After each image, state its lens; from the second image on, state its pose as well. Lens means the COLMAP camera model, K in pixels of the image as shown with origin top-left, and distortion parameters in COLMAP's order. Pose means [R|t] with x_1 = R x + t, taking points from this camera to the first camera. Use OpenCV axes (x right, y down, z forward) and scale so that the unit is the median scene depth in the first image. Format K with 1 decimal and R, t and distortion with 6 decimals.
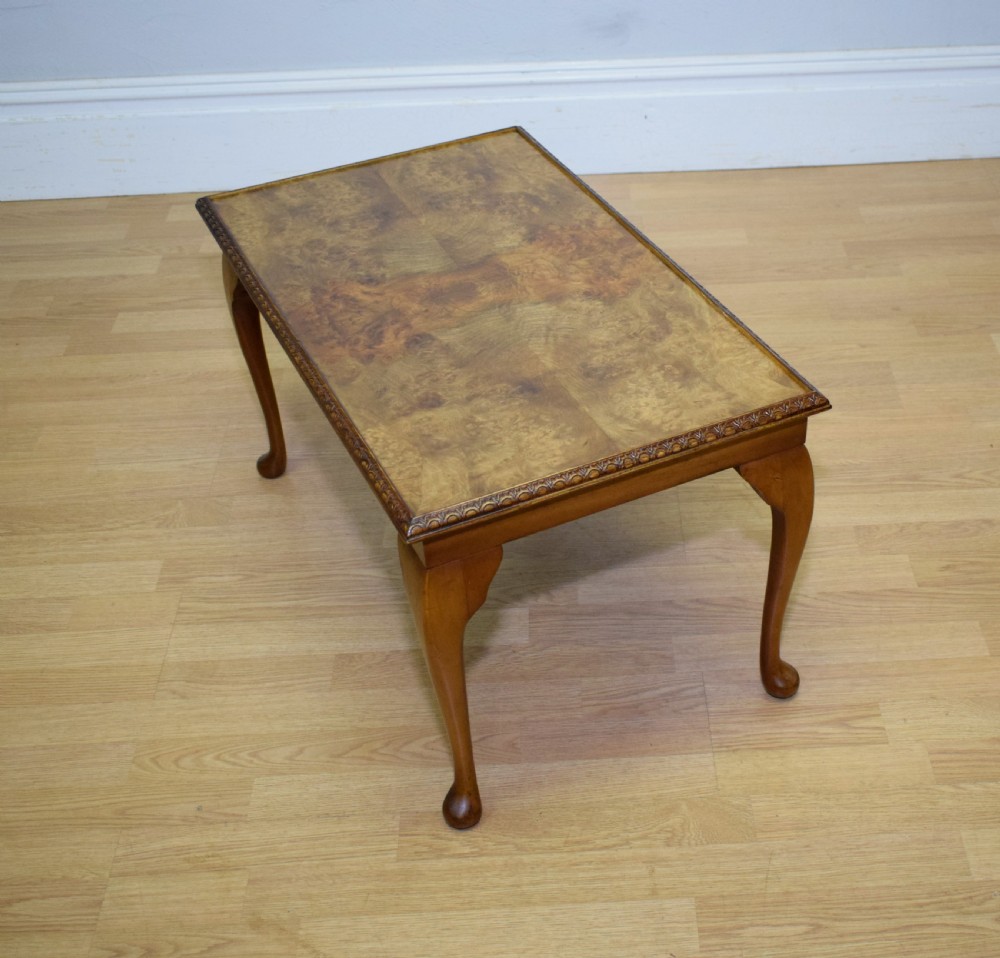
lens RADIAL K [[1519.9, 0, 618.5], [0, 1519.9, 476.1], [0, 0, 1]] dist [-0.017143, -0.028554]
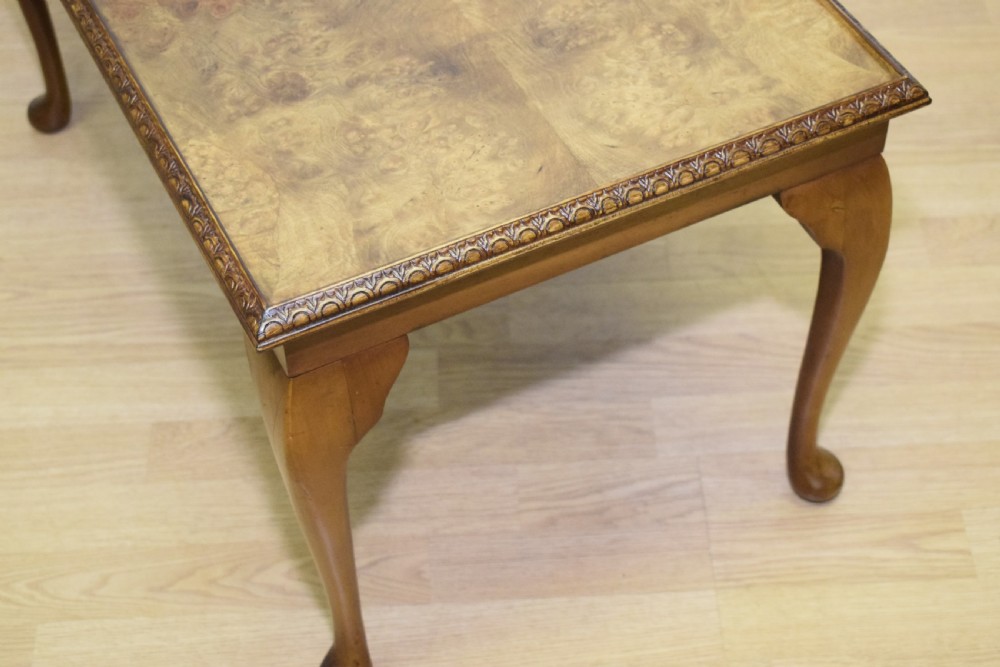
lens RADIAL K [[1939.1, 0, 502.3], [0, 1939.1, 348.5], [0, 0, 1]] dist [-0.031675, 0.104049]
pose [[0.999961, 0.004397, -0.007619, -0.025026], [-0.002851, 0.981359, 0.192161, -0.083313], [0.008322, -0.192132, 0.981334, 0.168380]]
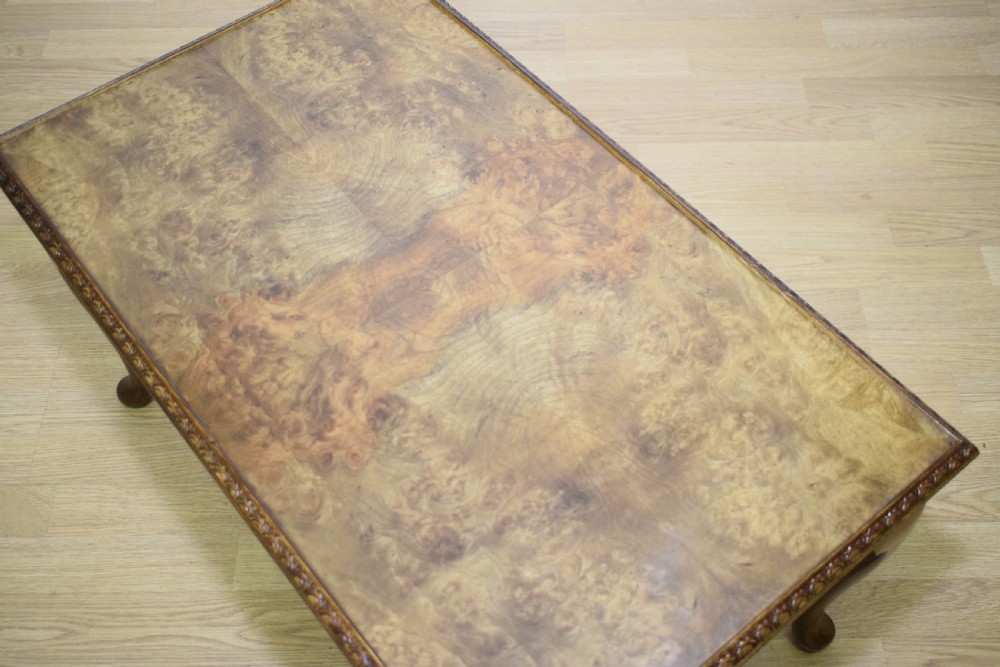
lens RADIAL K [[1137.3, 0, 500.4], [0, 1137.3, 319.6], [0, 0, 1]] dist [-0.027804, 0.010336]
pose [[0.977634, -0.160463, 0.135955, -0.130202], [0.110561, 0.942024, 0.316808, -0.261715], [-0.178909, -0.294691, 0.938695, 0.459770]]
